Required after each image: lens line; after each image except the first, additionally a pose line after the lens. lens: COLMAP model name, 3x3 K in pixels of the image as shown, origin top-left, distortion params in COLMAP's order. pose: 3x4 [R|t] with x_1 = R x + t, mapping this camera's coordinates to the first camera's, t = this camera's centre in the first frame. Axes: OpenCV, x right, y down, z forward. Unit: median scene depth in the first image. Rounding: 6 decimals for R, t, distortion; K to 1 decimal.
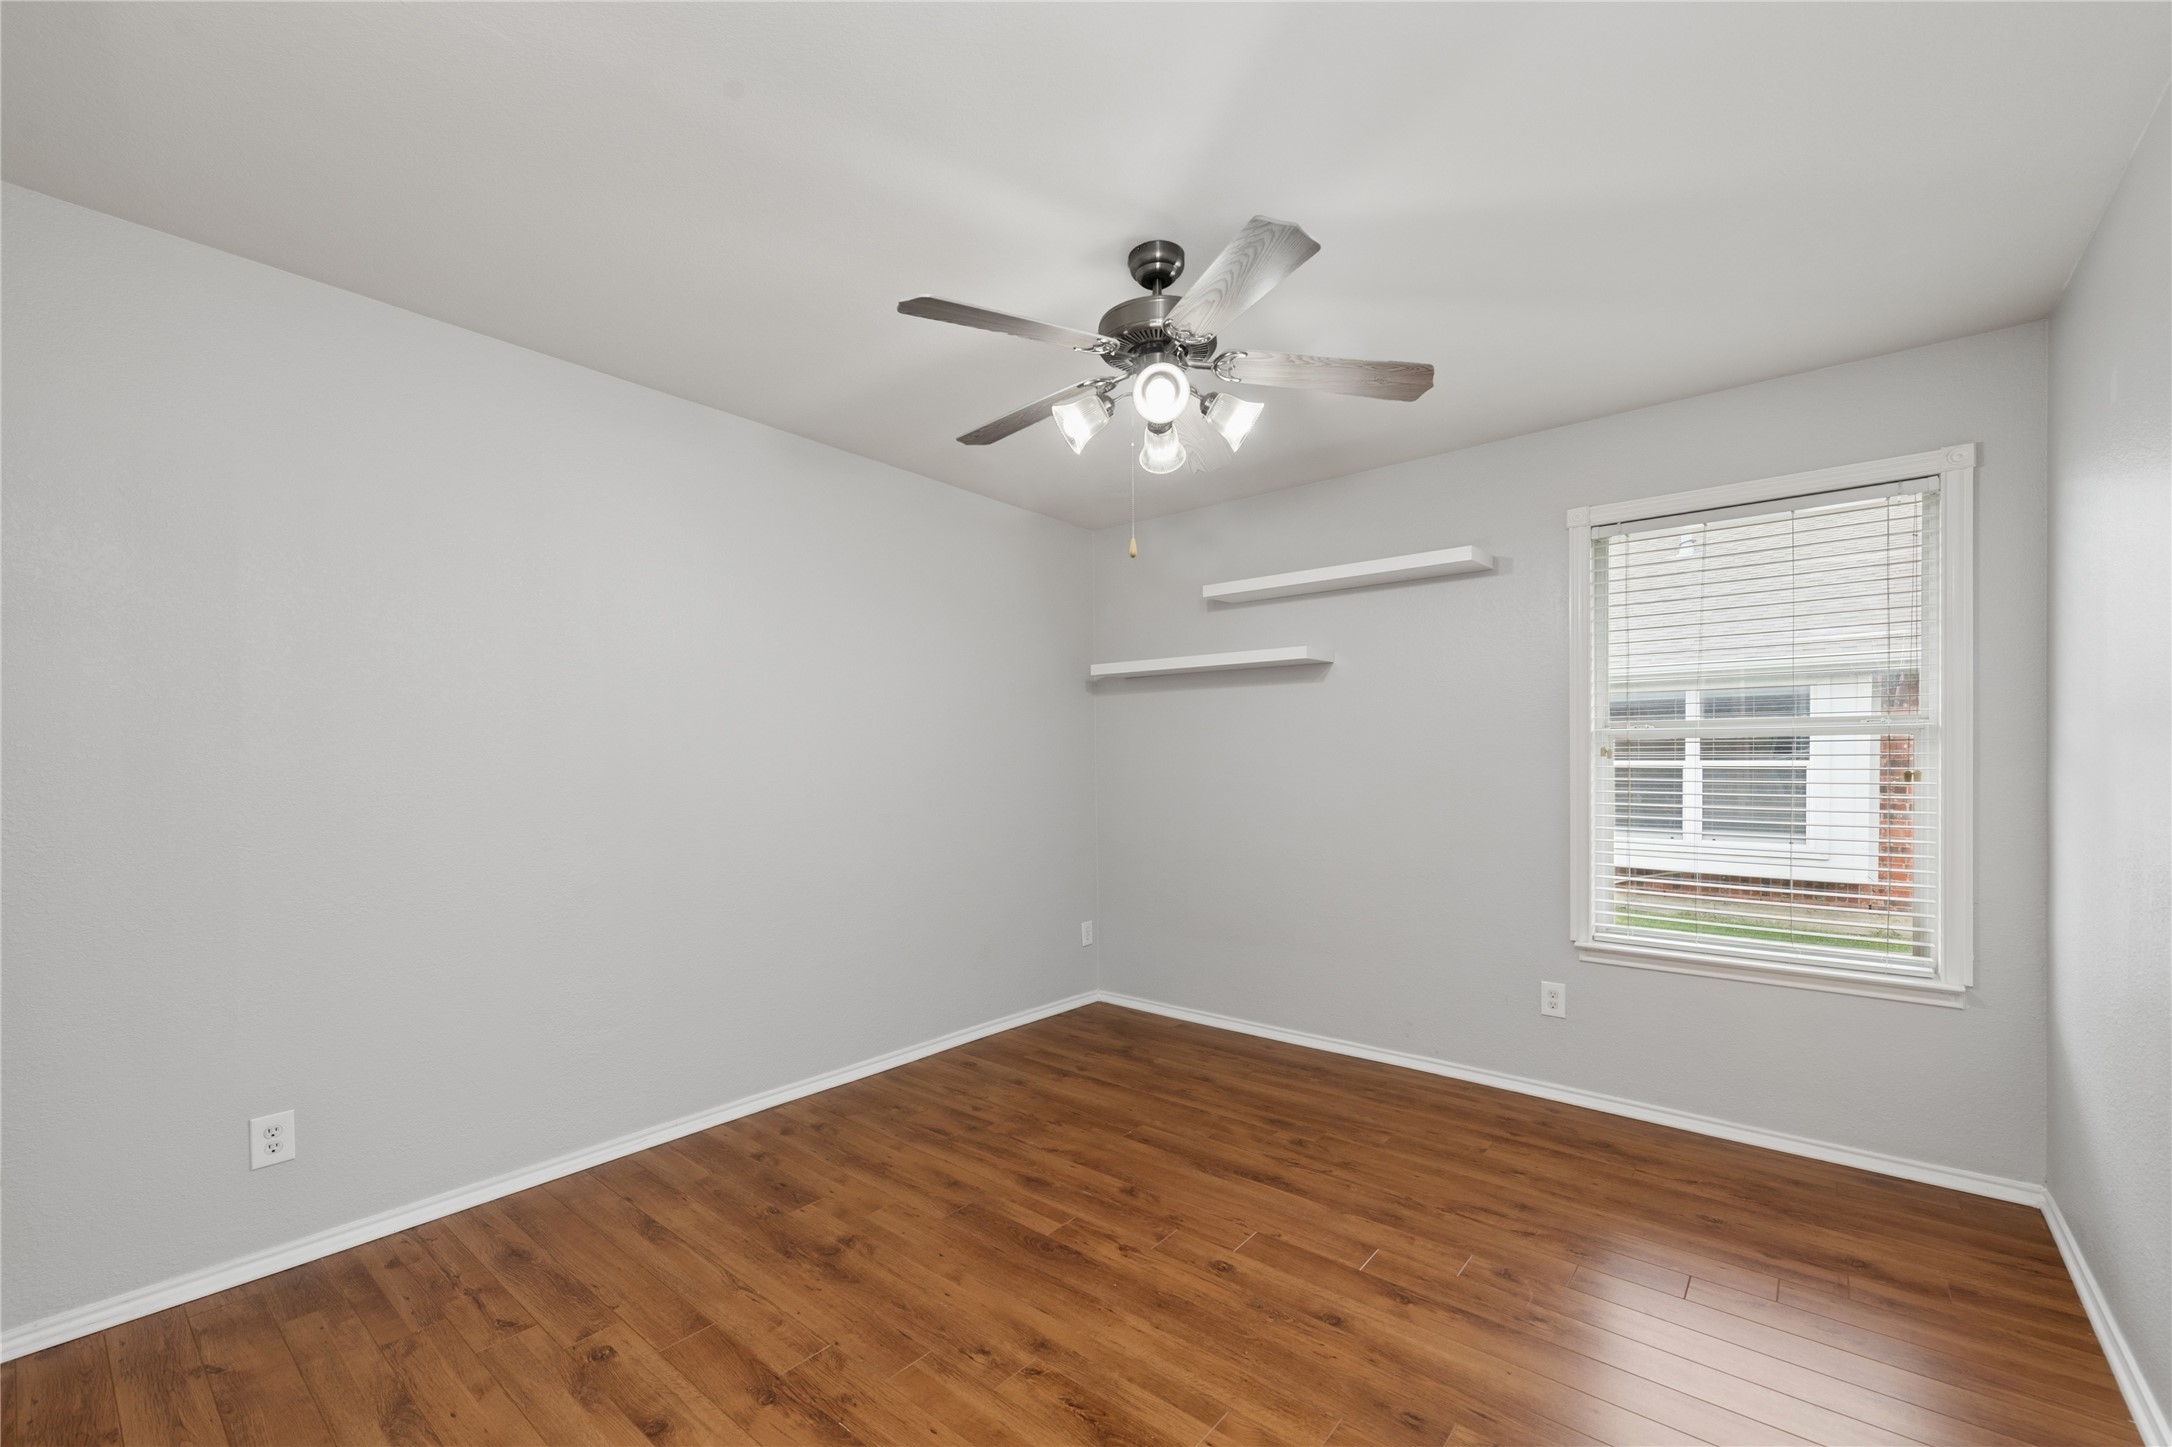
lens RADIAL K [[875.4, 0, 1079.3], [0, 875.4, 754.0], [0, 0, 1]] dist [-0.001943, -0.000361]
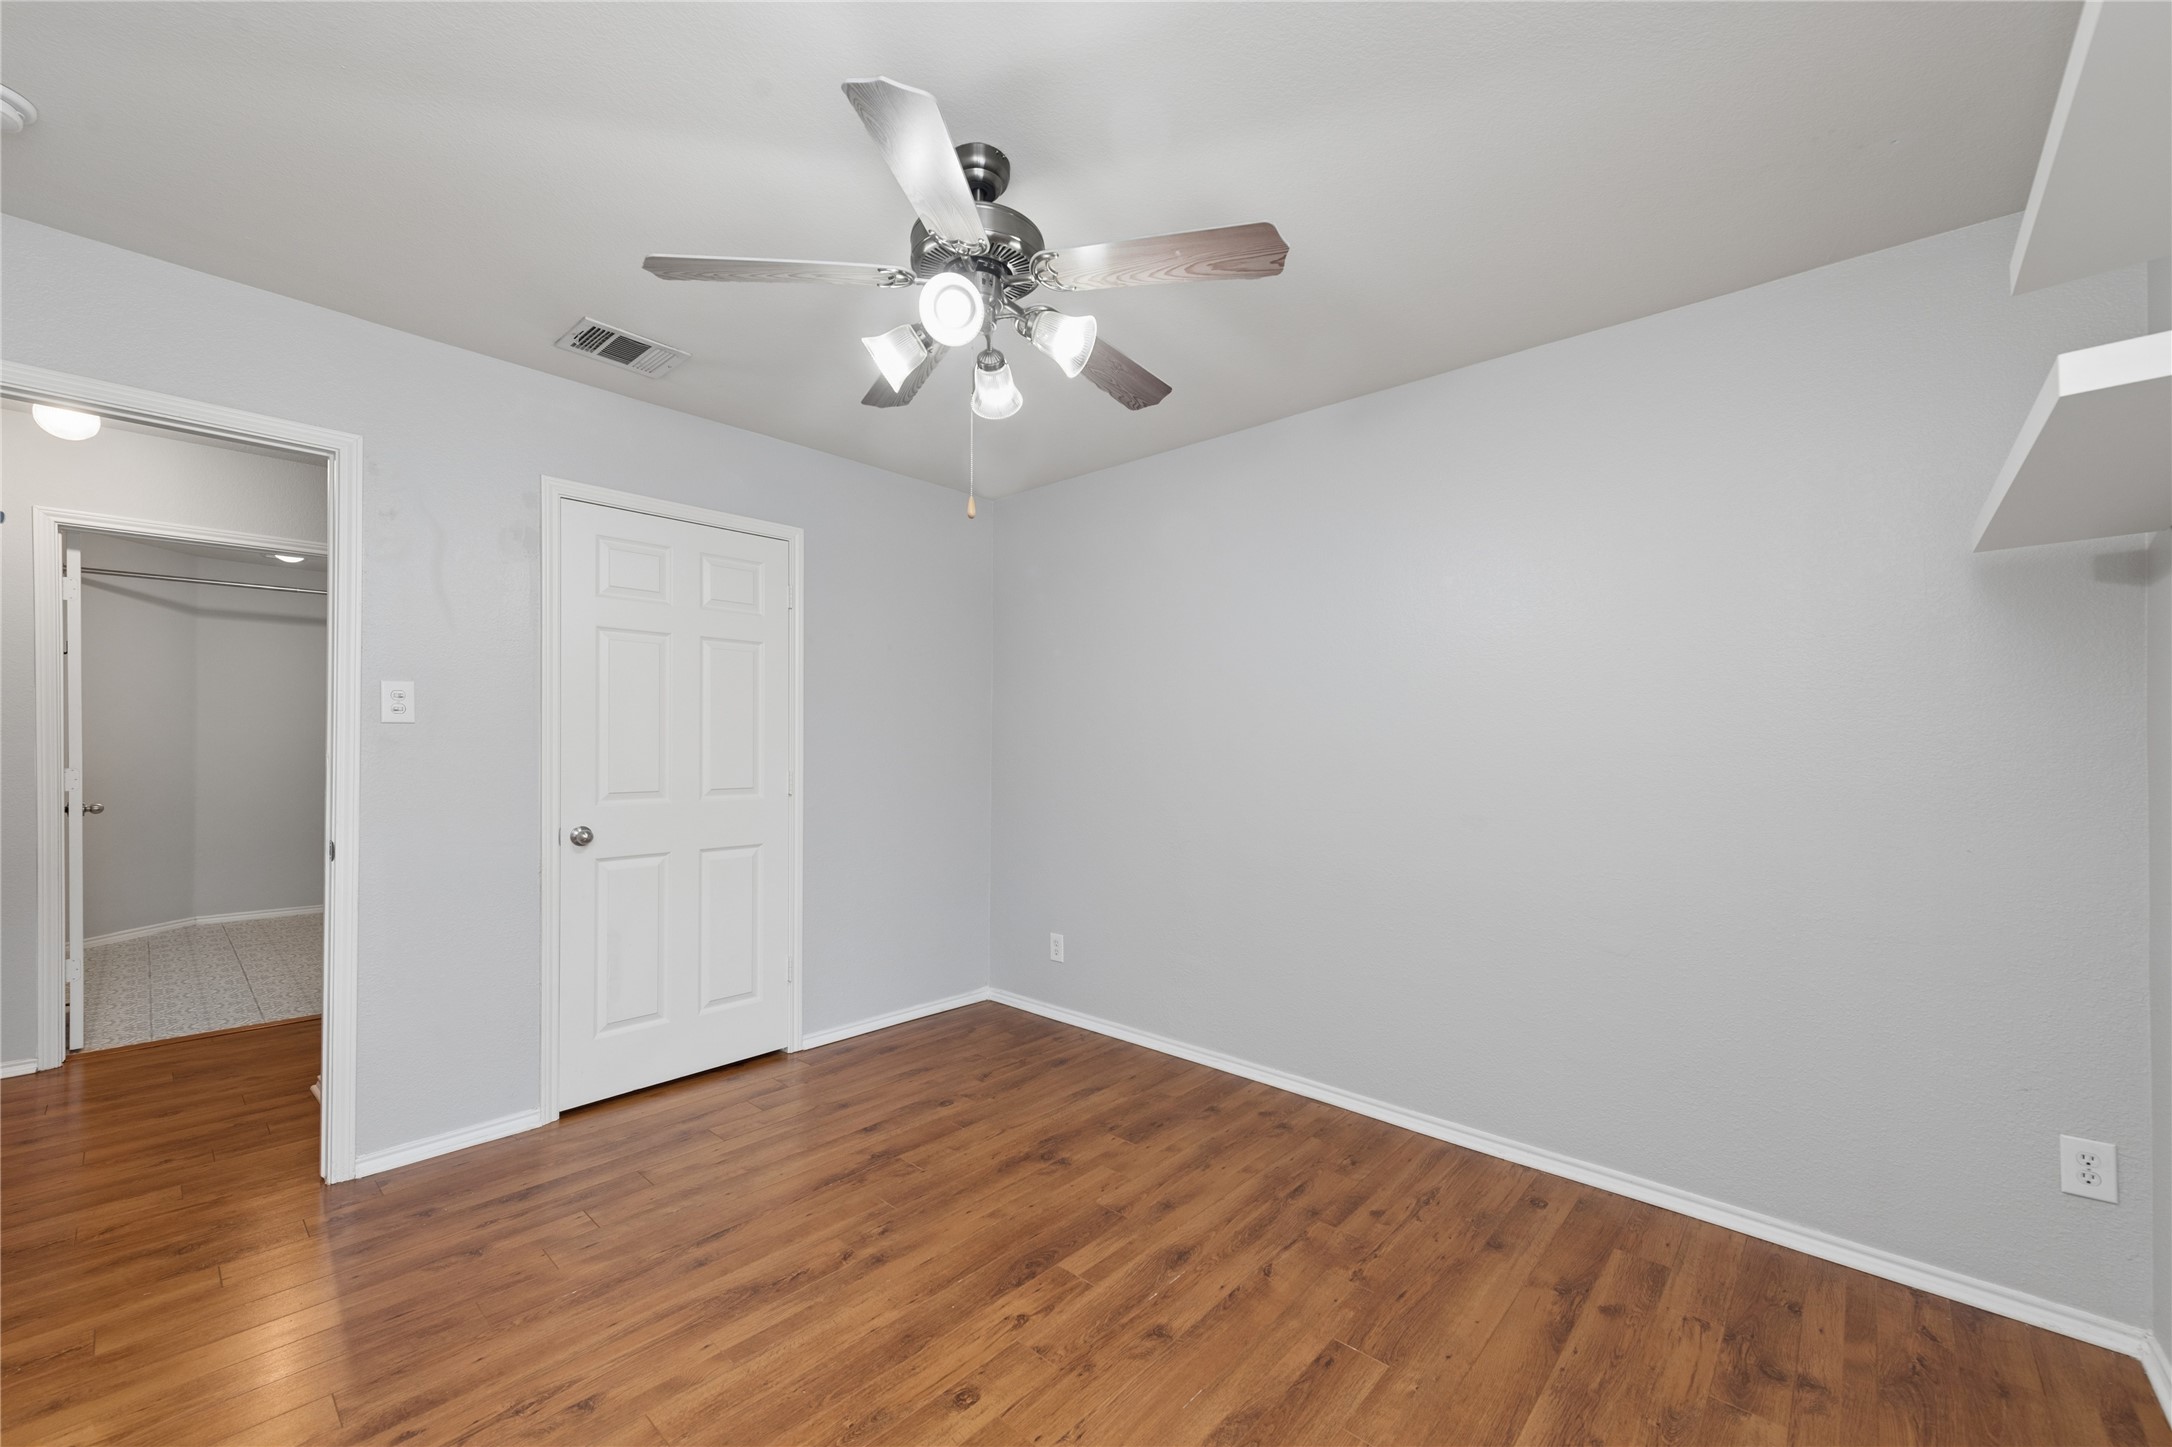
lens RADIAL K [[865.4, 0, 1085.2], [0, 865.4, 743.0], [0, 0, 1]] dist [0.011742, -0.005515]
pose [[-0.038907, 0.002357, -0.999240, 0.869516], [0.002483, 0.999994, 0.002262, -0.003871], [0.999240, -0.002393, -0.038913, 1.055766]]
